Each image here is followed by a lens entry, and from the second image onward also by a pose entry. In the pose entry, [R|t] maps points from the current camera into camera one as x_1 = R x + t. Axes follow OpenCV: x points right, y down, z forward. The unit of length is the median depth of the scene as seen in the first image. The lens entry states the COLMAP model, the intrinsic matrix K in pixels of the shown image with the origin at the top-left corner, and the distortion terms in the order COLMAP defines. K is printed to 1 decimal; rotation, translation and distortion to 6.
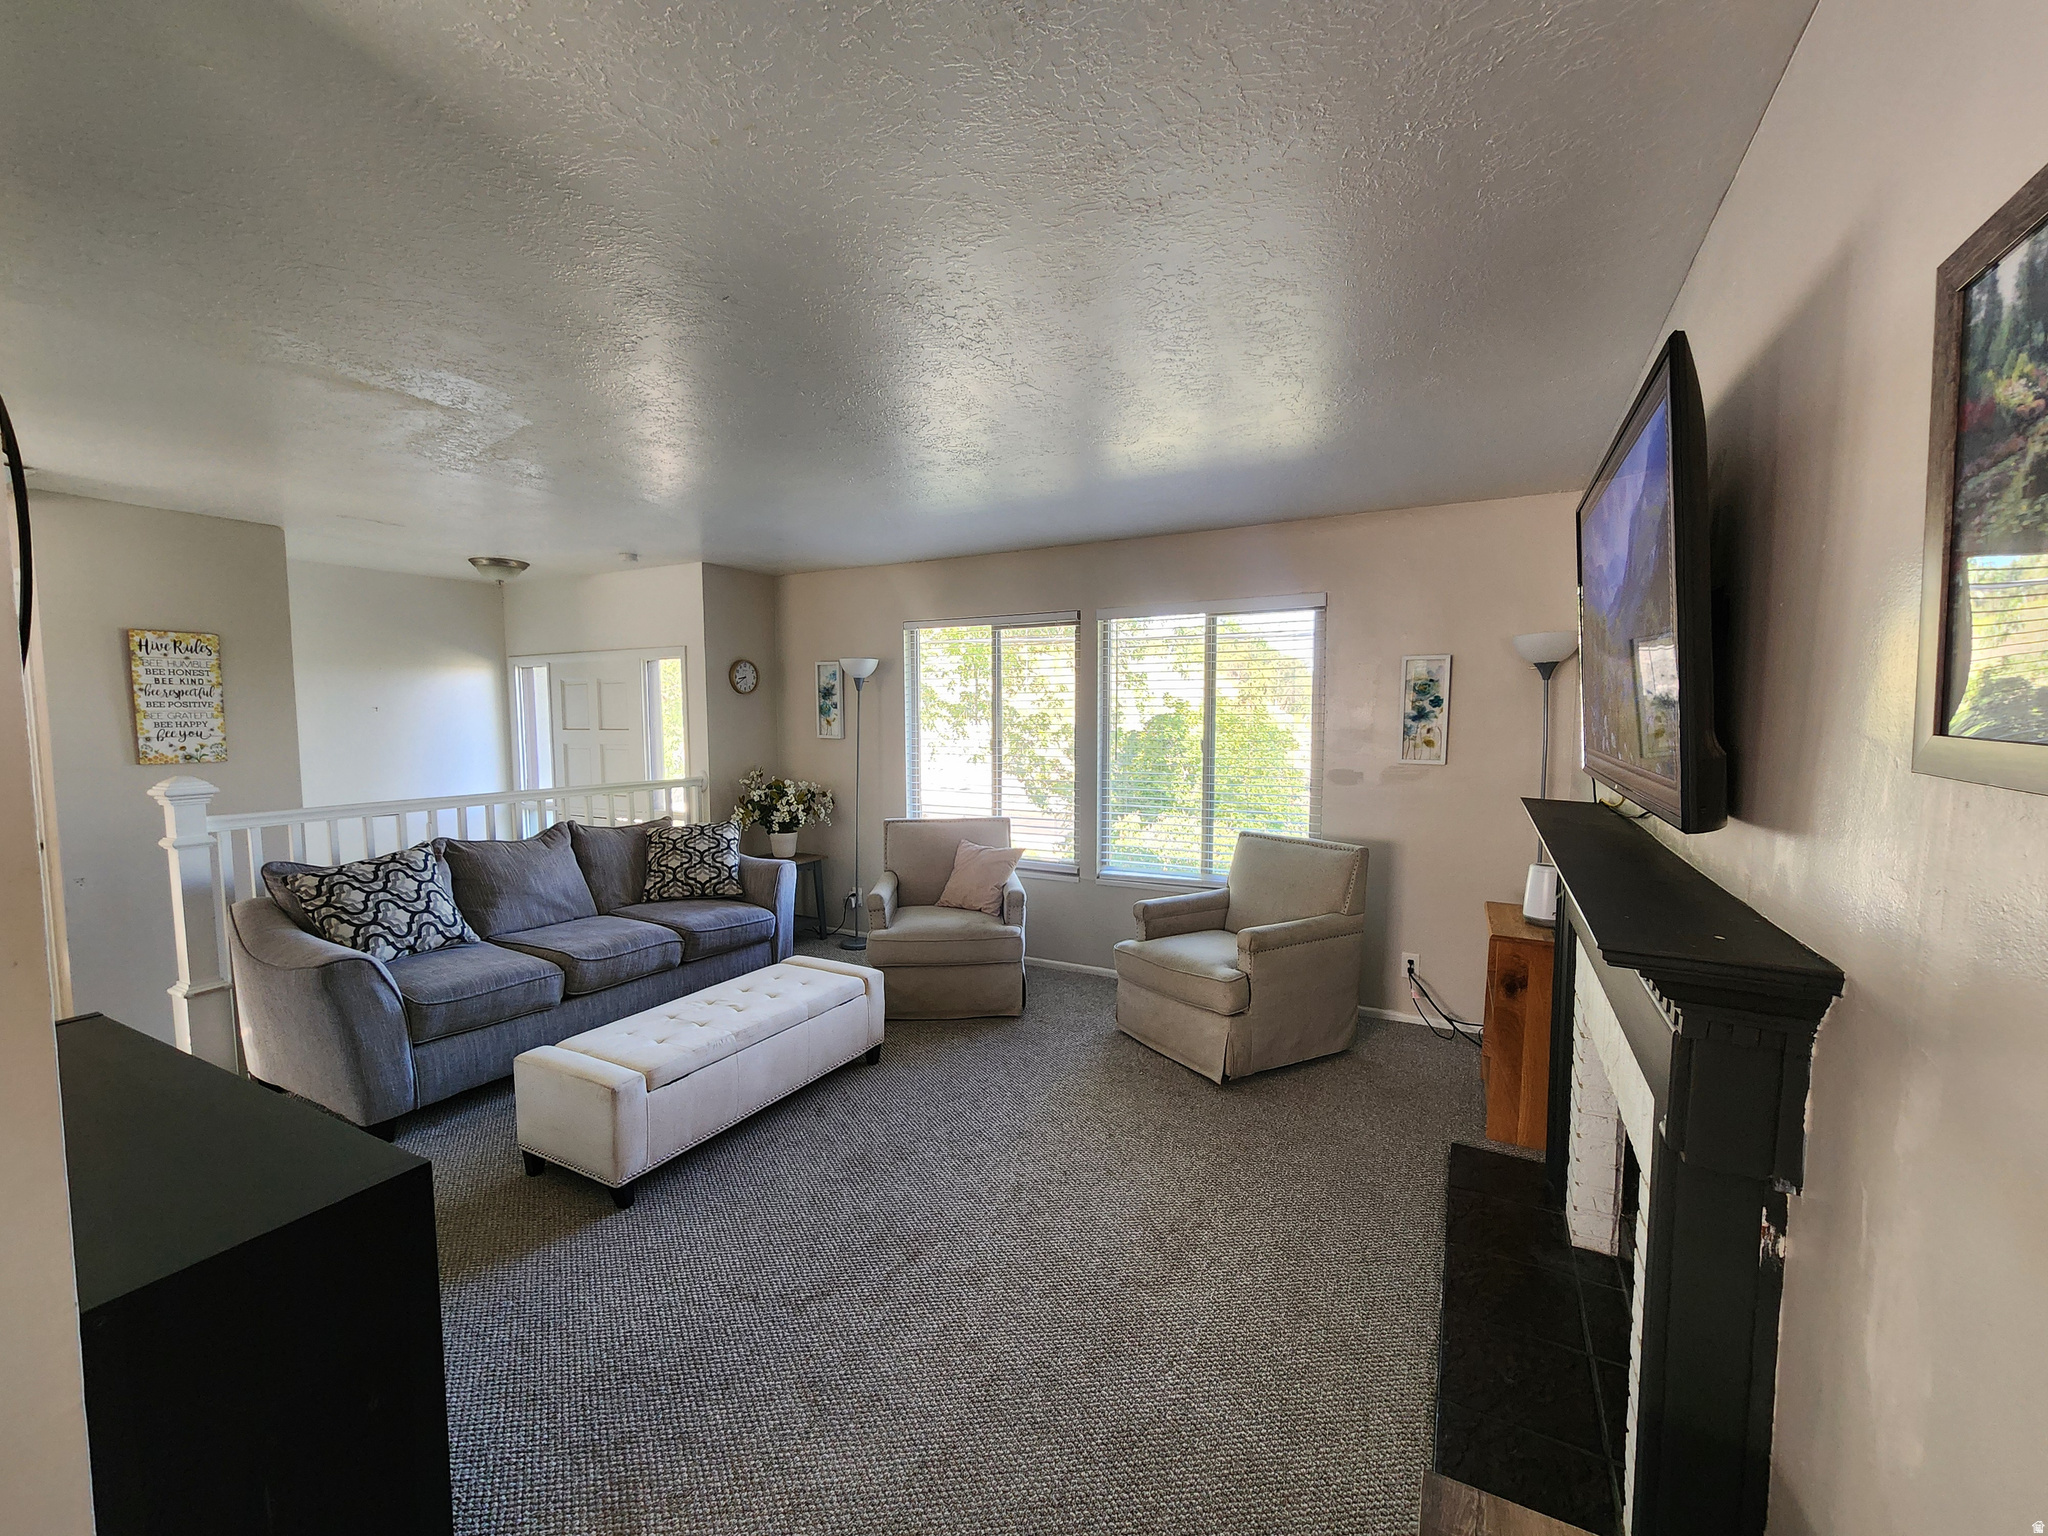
lens RADIAL K [[835.7, 0, 1030.9], [0, 835.7, 794.0], [0, 0, 1]] dist [-0.003320, 0.000817]
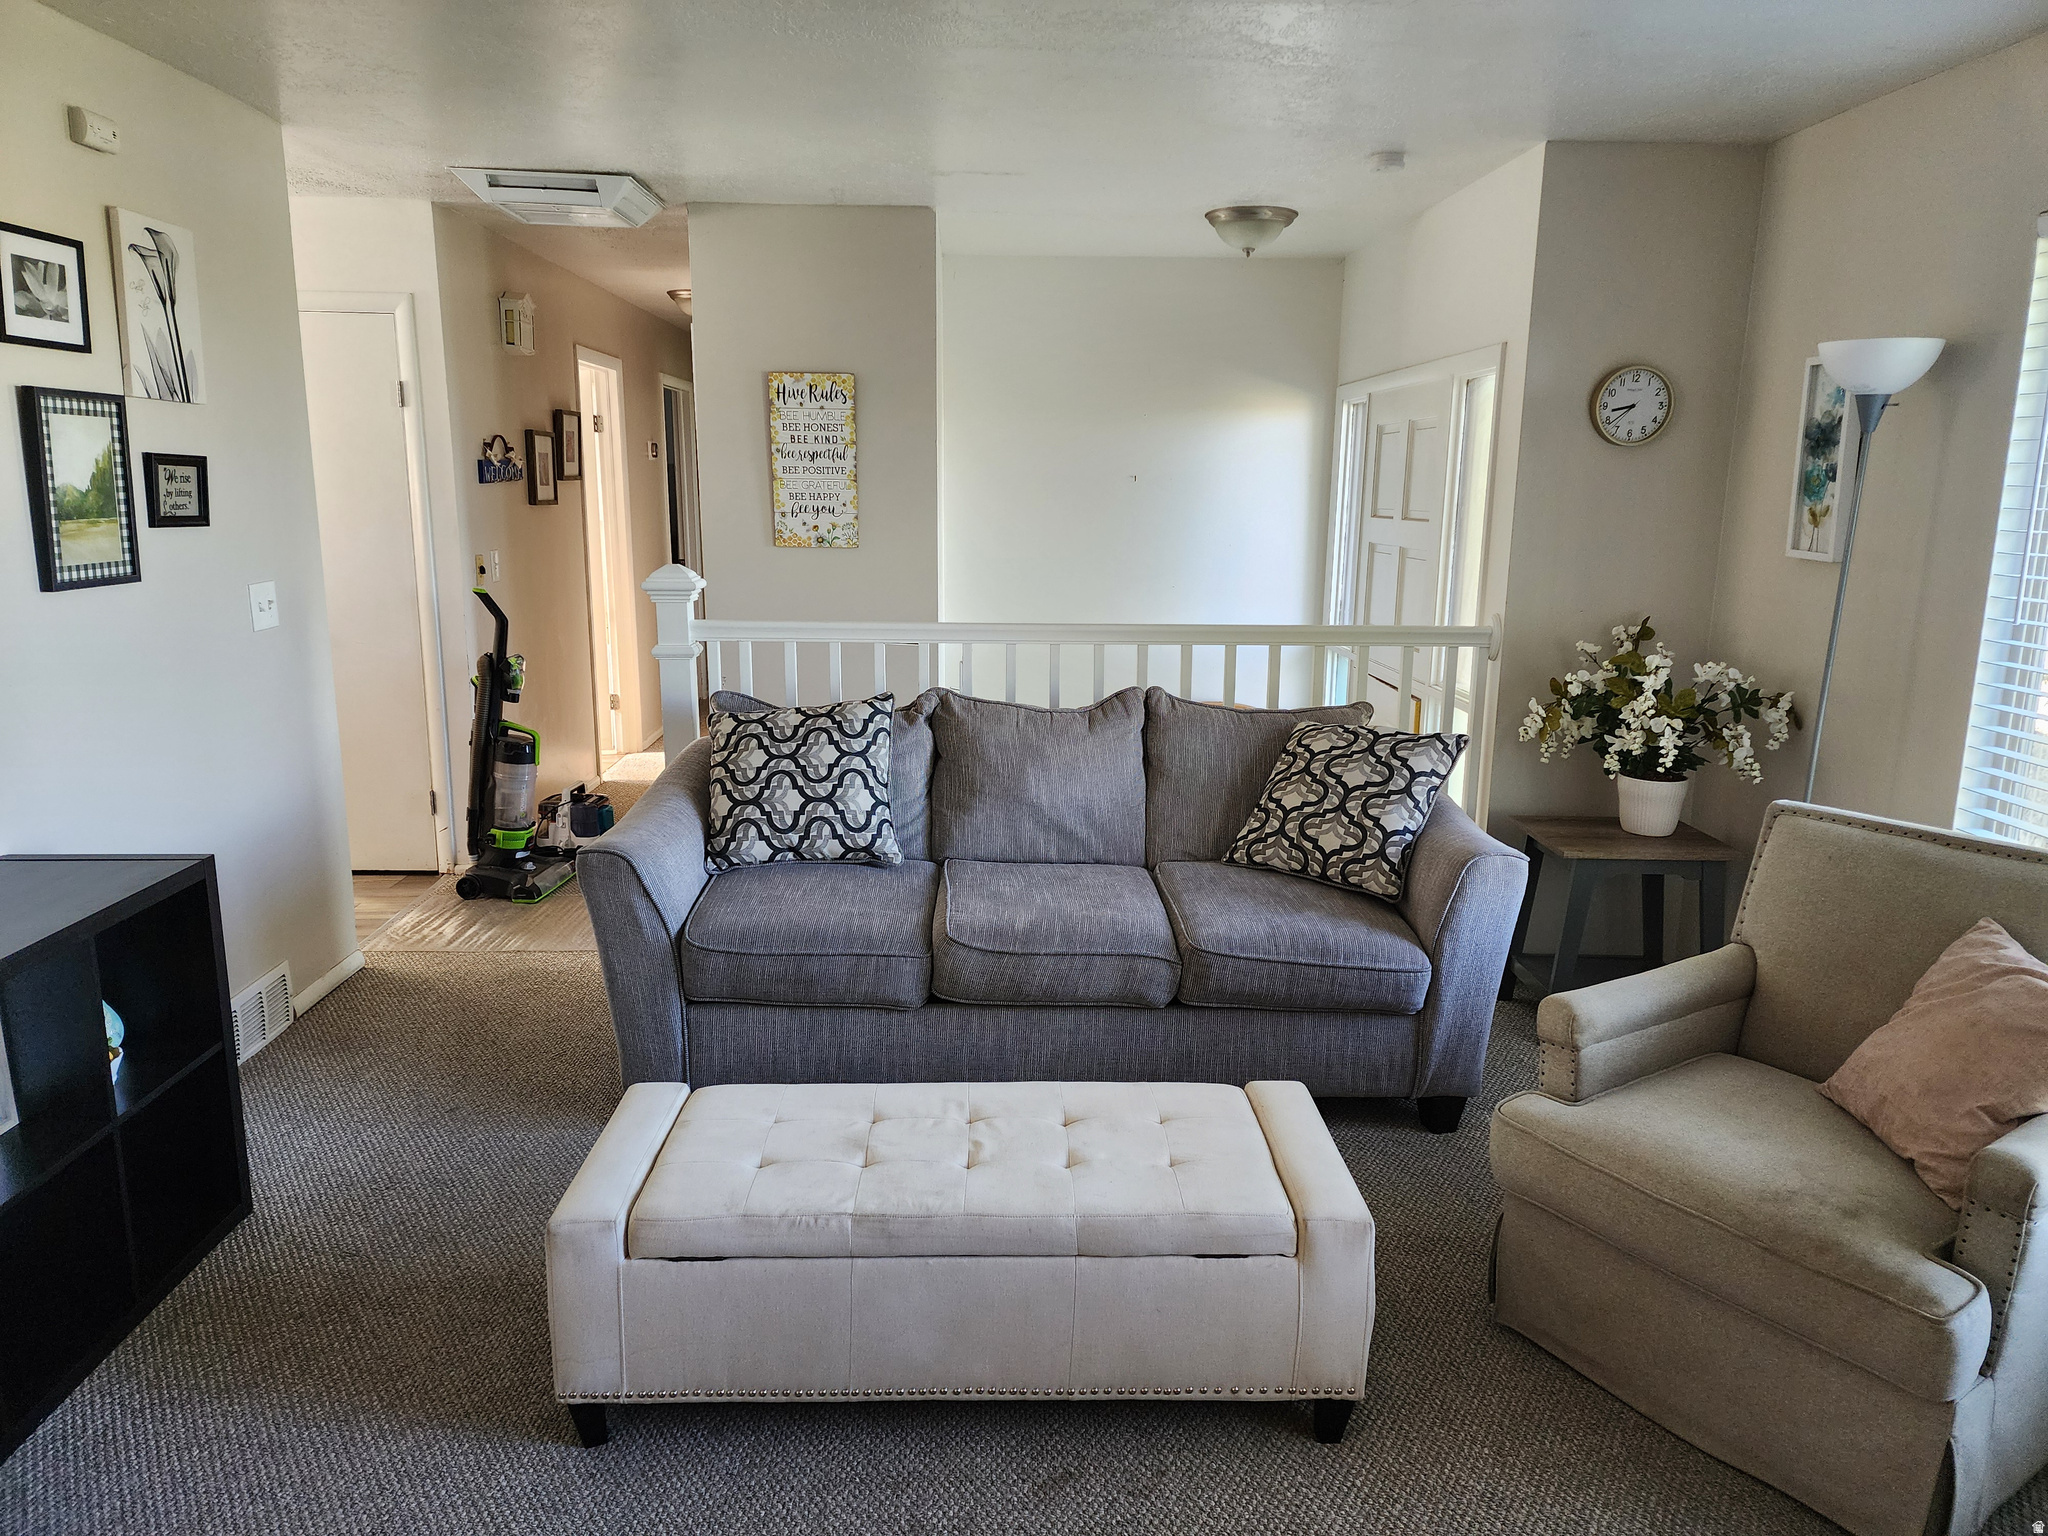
lens RADIAL K [[1357.1, 0, 1022.0], [0, 1357.1, 771.3], [0, 0, 1]] dist [0.075516, -0.068842]
pose [[0.495575, 0.188247, -0.847920, 0.199878], [-0.096545, 0.982120, 0.161614, -0.055787], [0.863183, 0.001771, 0.504888, 0.525502]]
